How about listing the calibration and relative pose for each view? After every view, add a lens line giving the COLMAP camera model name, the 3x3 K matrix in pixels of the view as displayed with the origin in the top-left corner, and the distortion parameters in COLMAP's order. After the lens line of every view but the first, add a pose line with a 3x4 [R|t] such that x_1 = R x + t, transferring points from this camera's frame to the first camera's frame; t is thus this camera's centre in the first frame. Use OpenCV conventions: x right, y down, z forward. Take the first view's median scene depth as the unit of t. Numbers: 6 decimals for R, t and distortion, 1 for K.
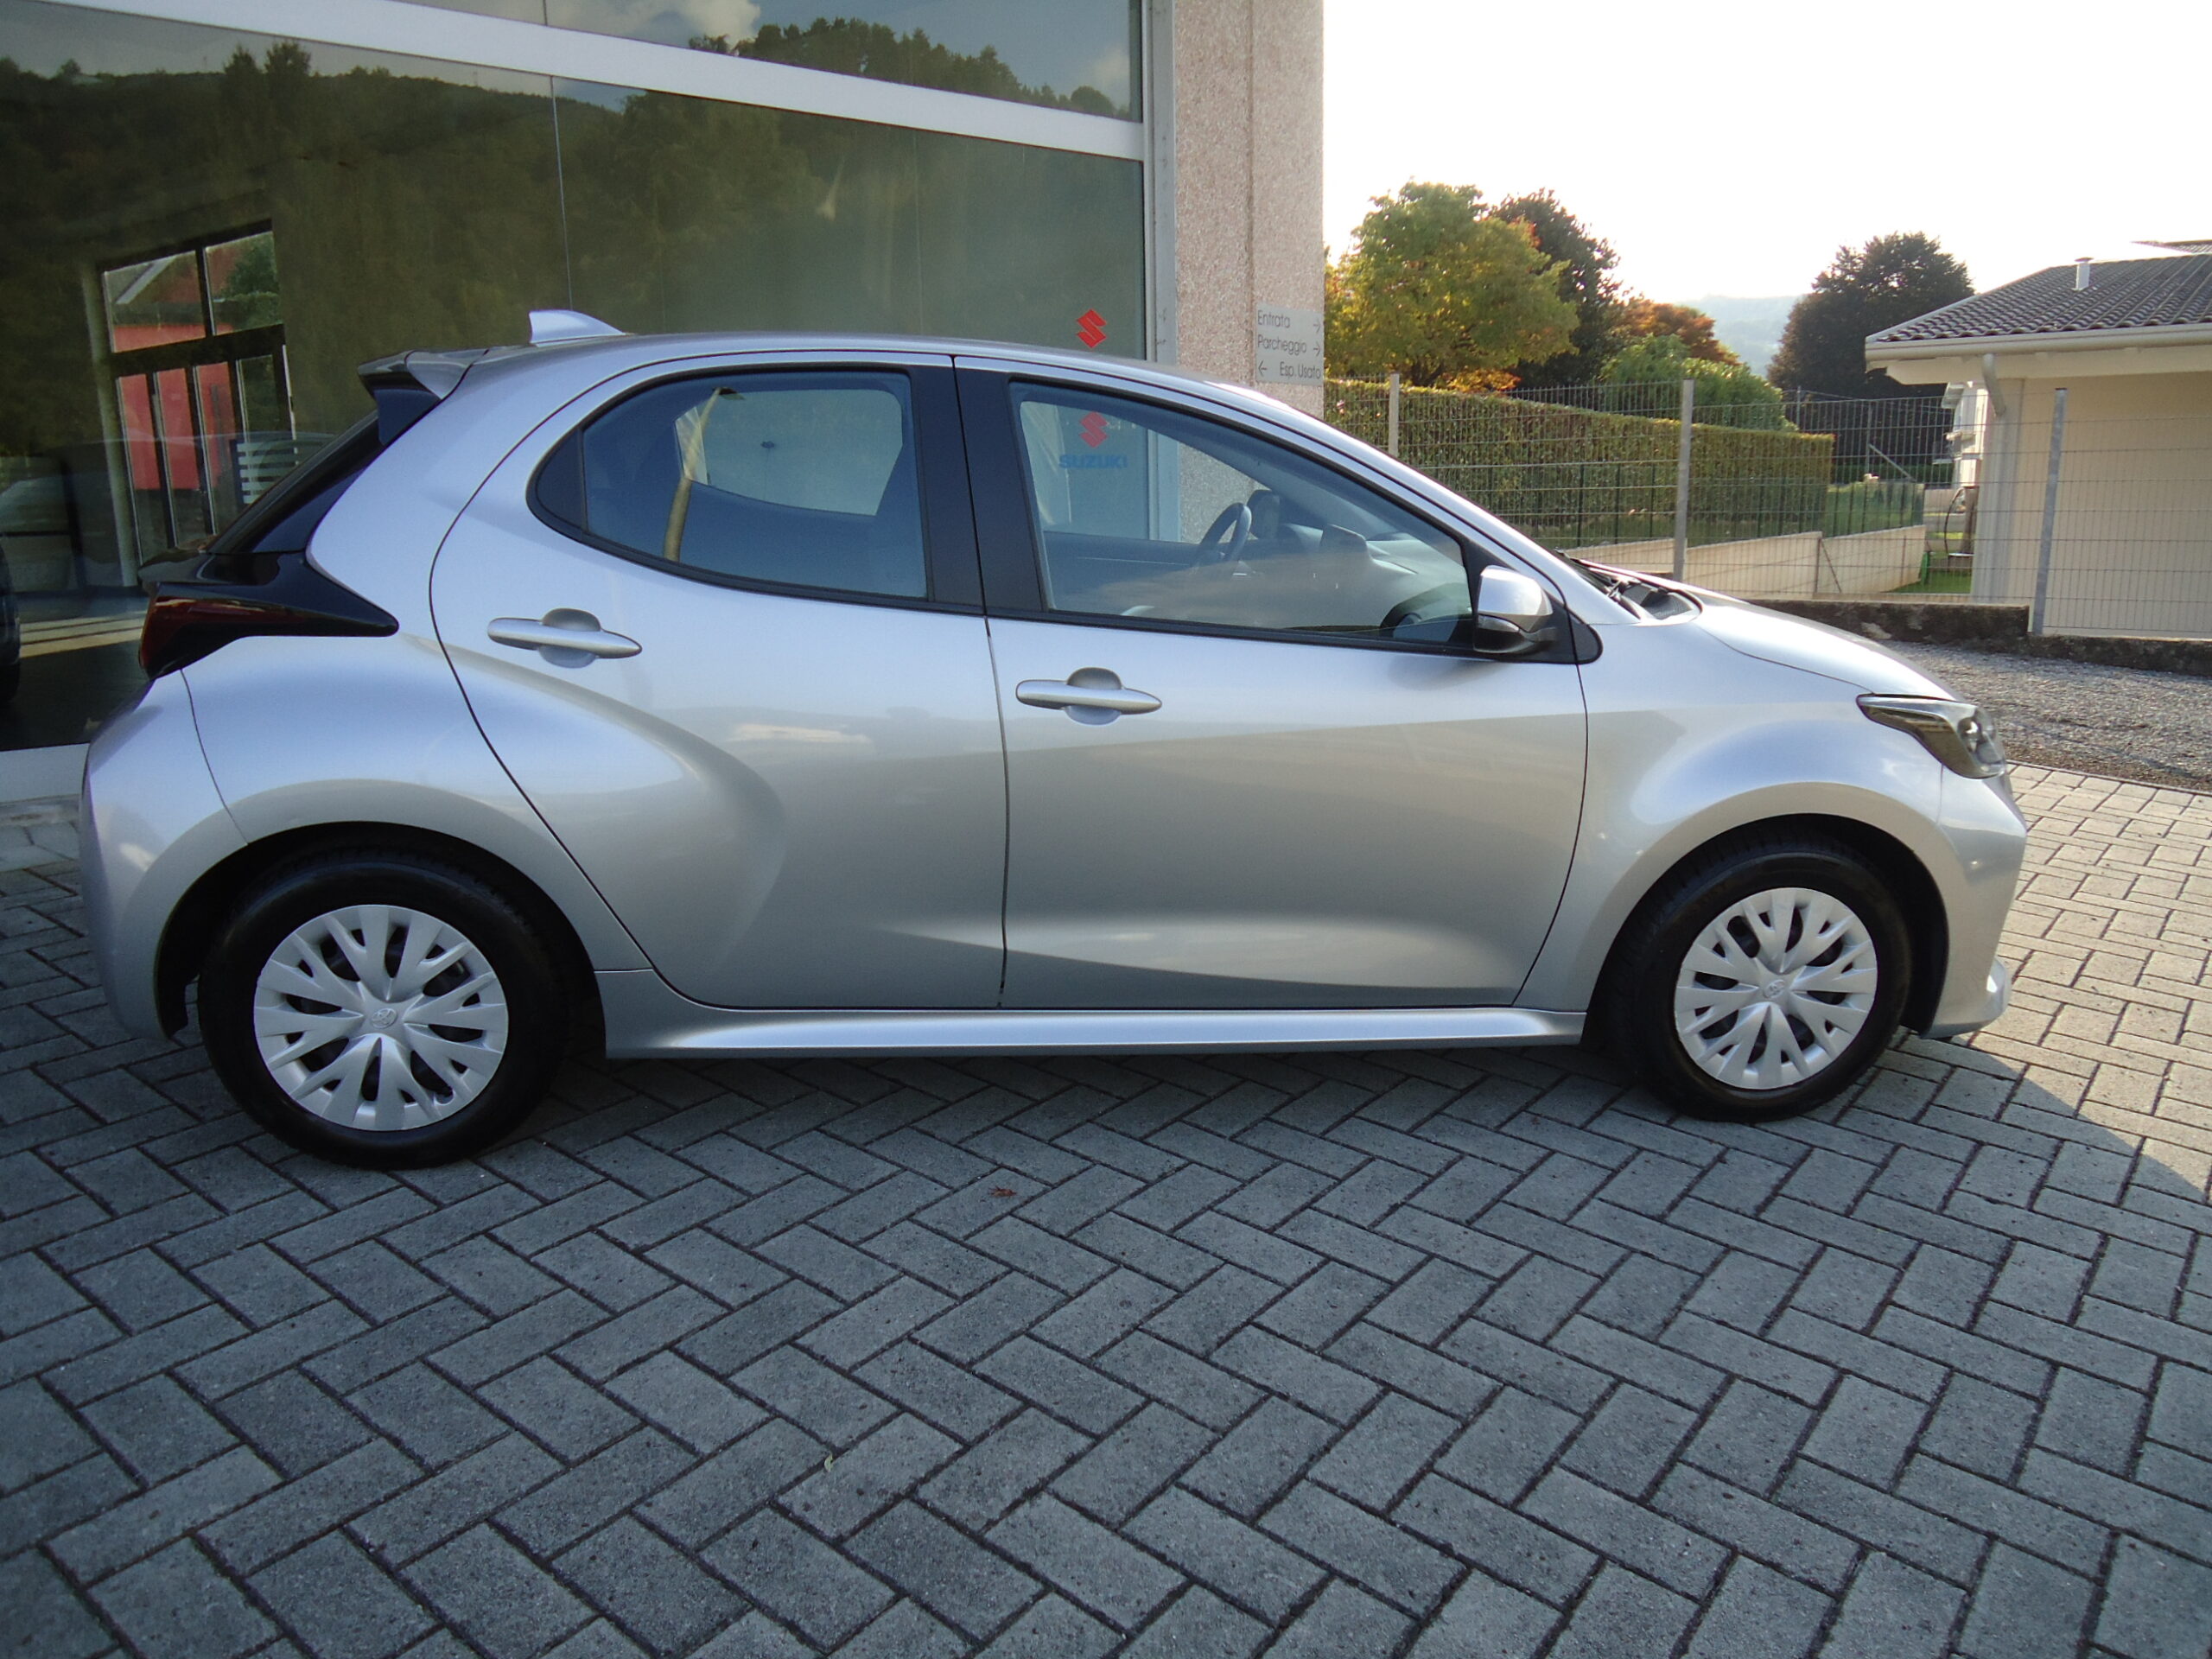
lens RADIAL K [[1620.7, 0, 1106.2], [0, 1620.7, 827.9], [0, 0, 1]] dist [-0.010499, 0.009928]
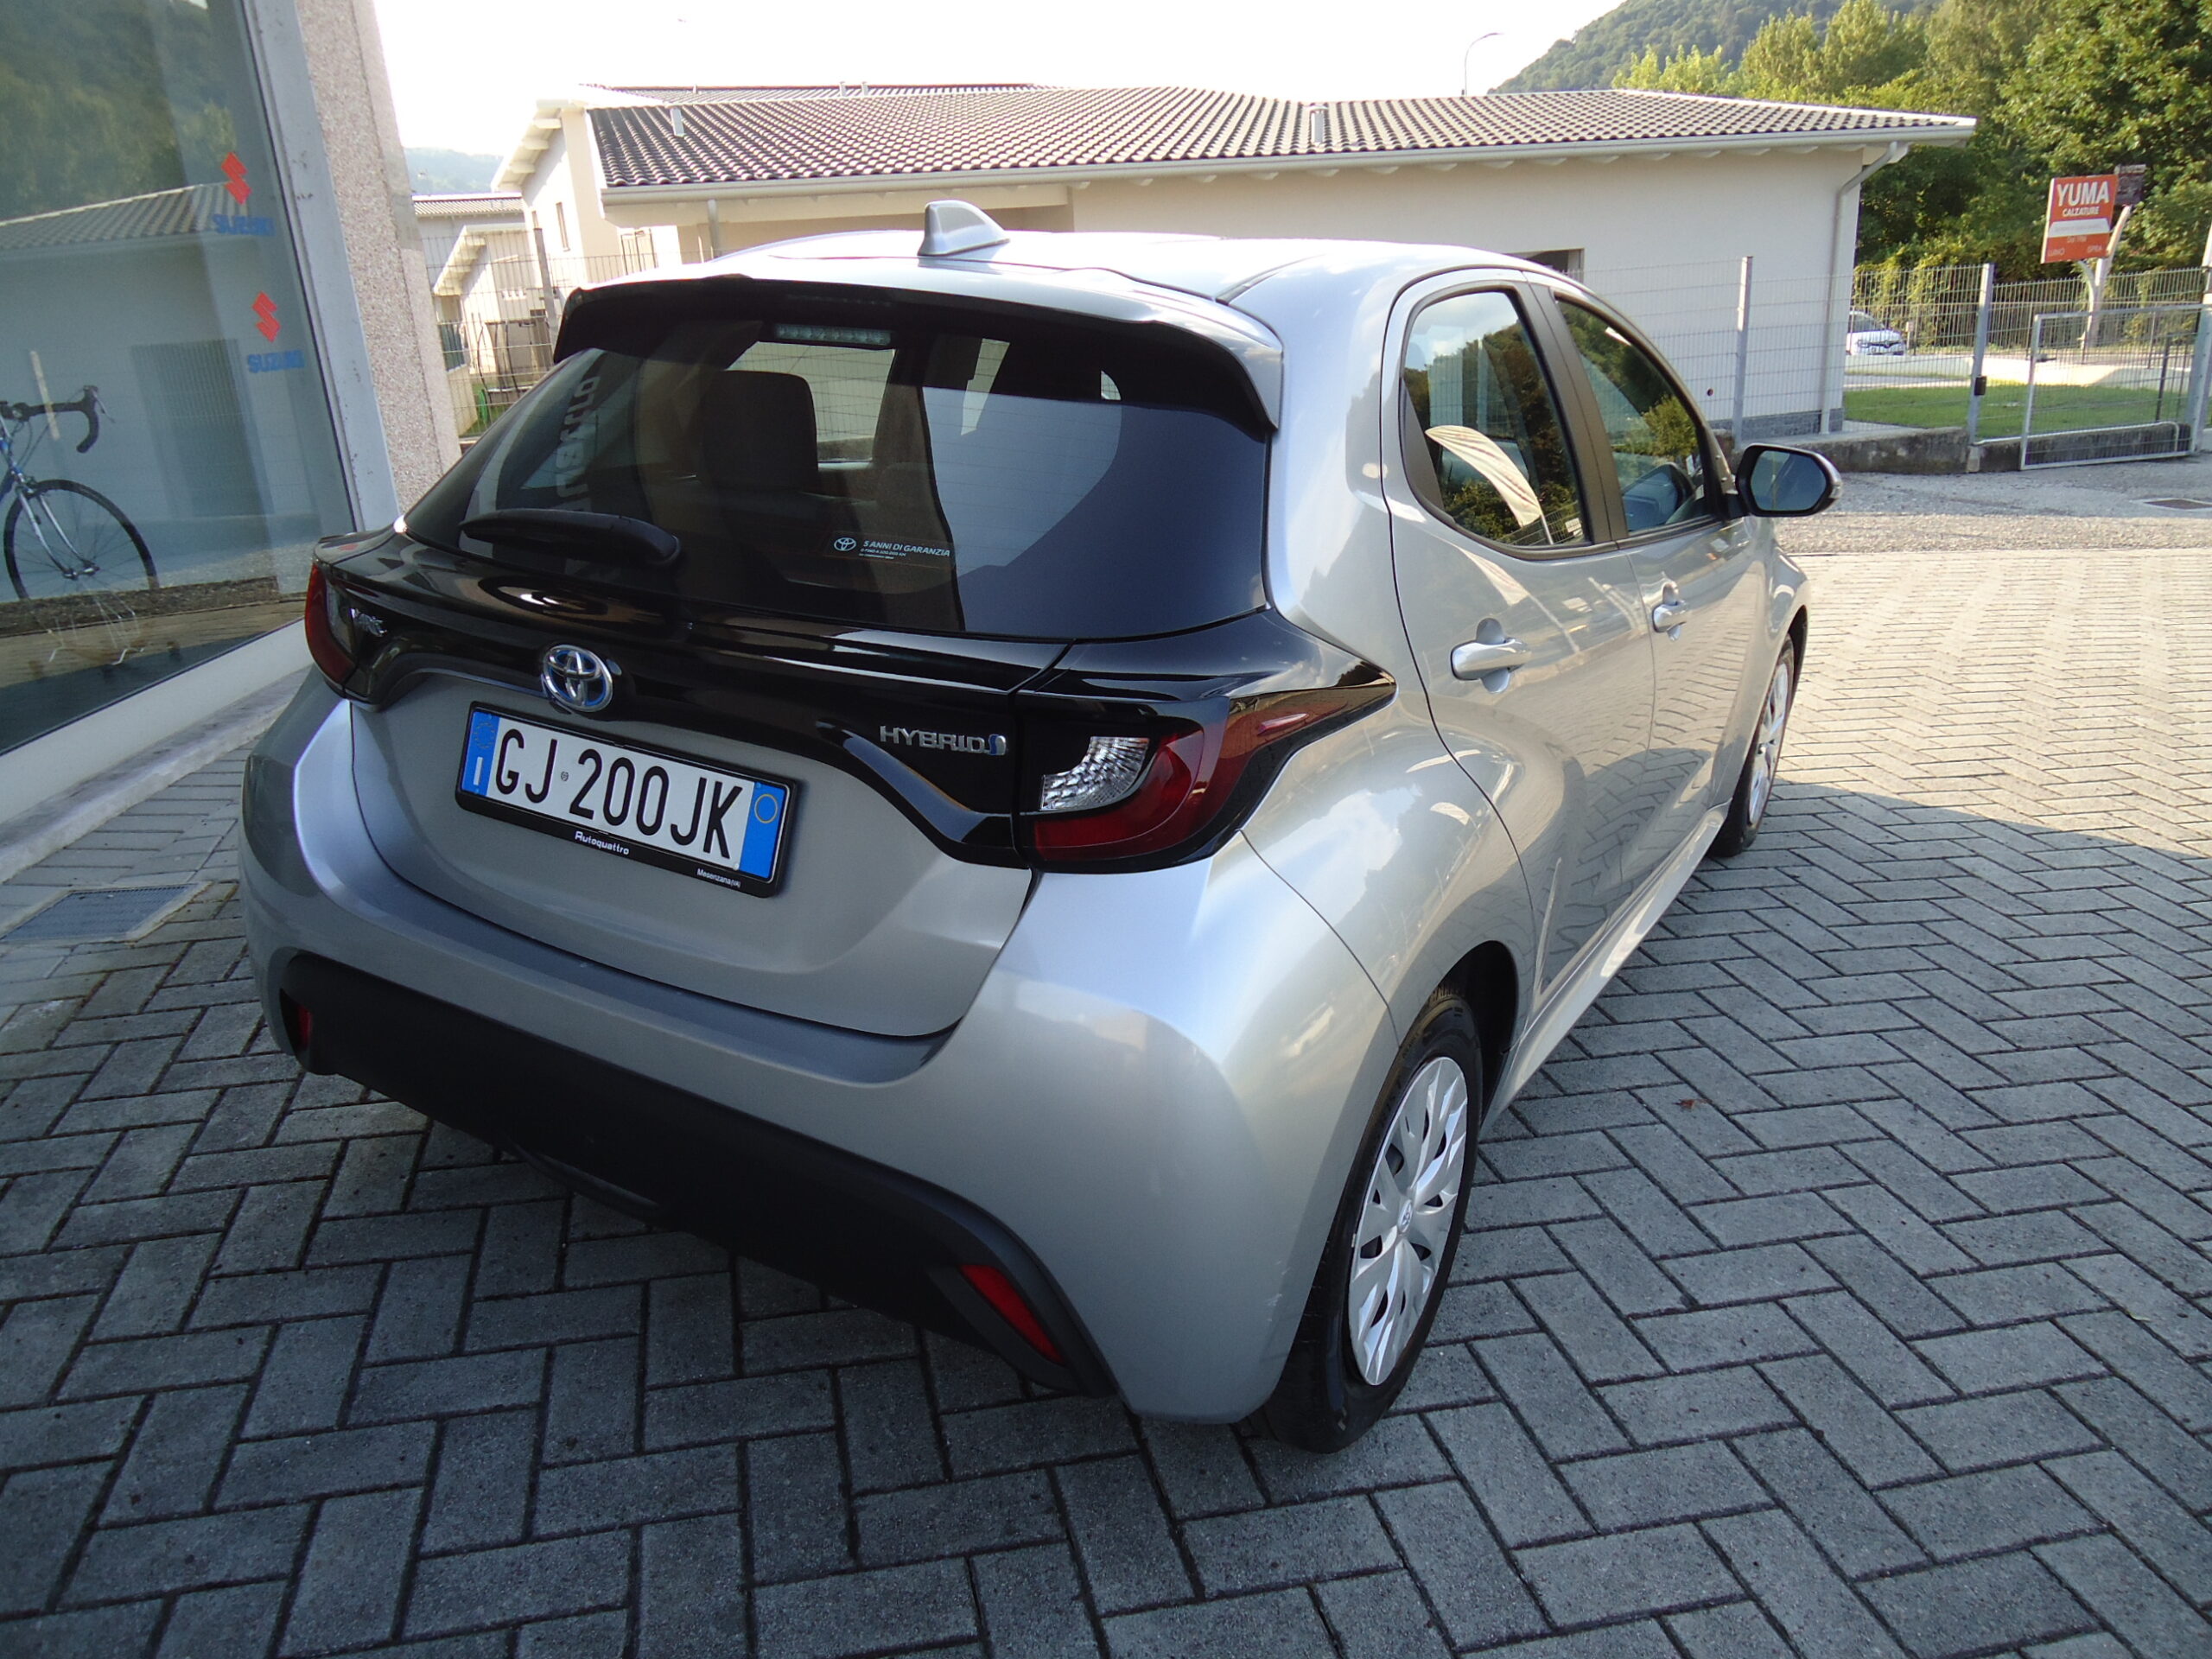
lens RADIAL K [[1620.7, 0, 1111.4], [0, 1620.7, 827.9], [0, 0, 1]] dist [-0.010499, 0.009928]
pose [[0.611821, -0.275940, 0.741304, -1.052674], [0.203784, 0.960530, 0.189354, -0.223210], [-0.764295, 0.035216, 0.643905, 0.643330]]
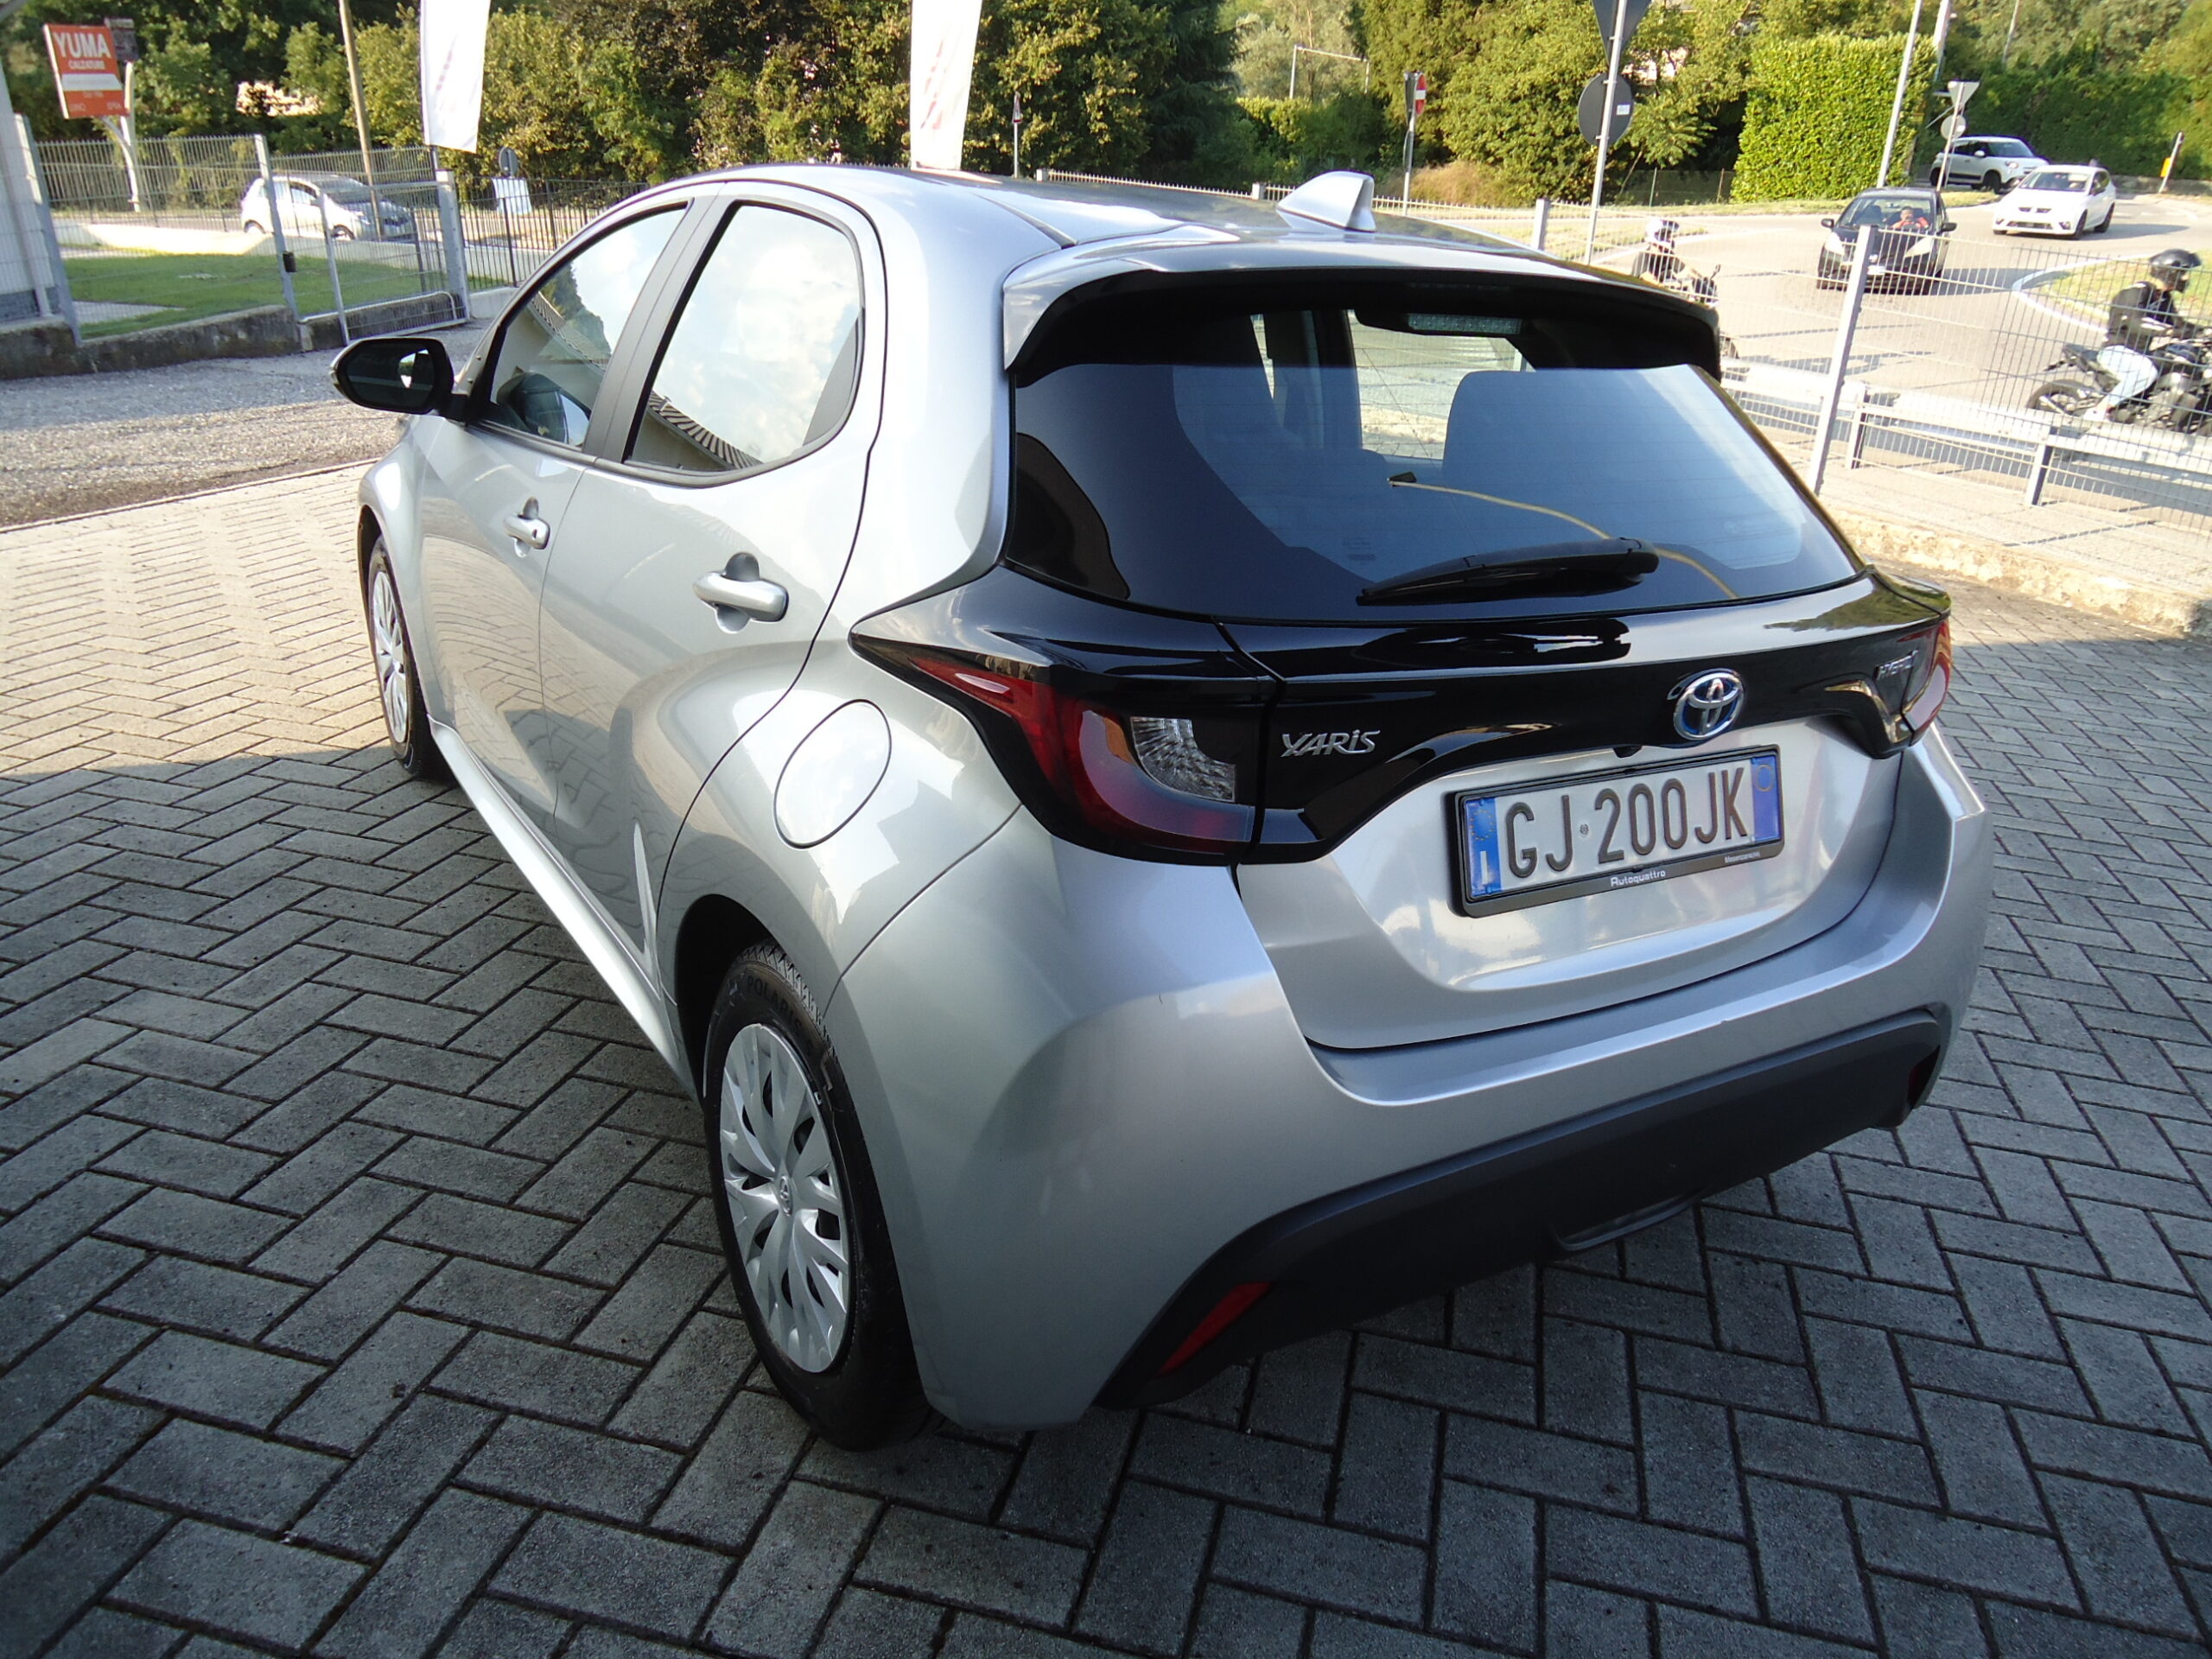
lens RADIAL K [[1620.7, 0, 1114.6], [0, 1620.7, 834.1], [0, 0, 1]] dist [-0.010499, 0.009928]
pose [[-0.424175, -0.376976, 0.823386, -1.124753], [0.162477, 0.862801, 0.478724, -0.503733], [-0.890885, 0.336844, -0.304728, 1.662071]]
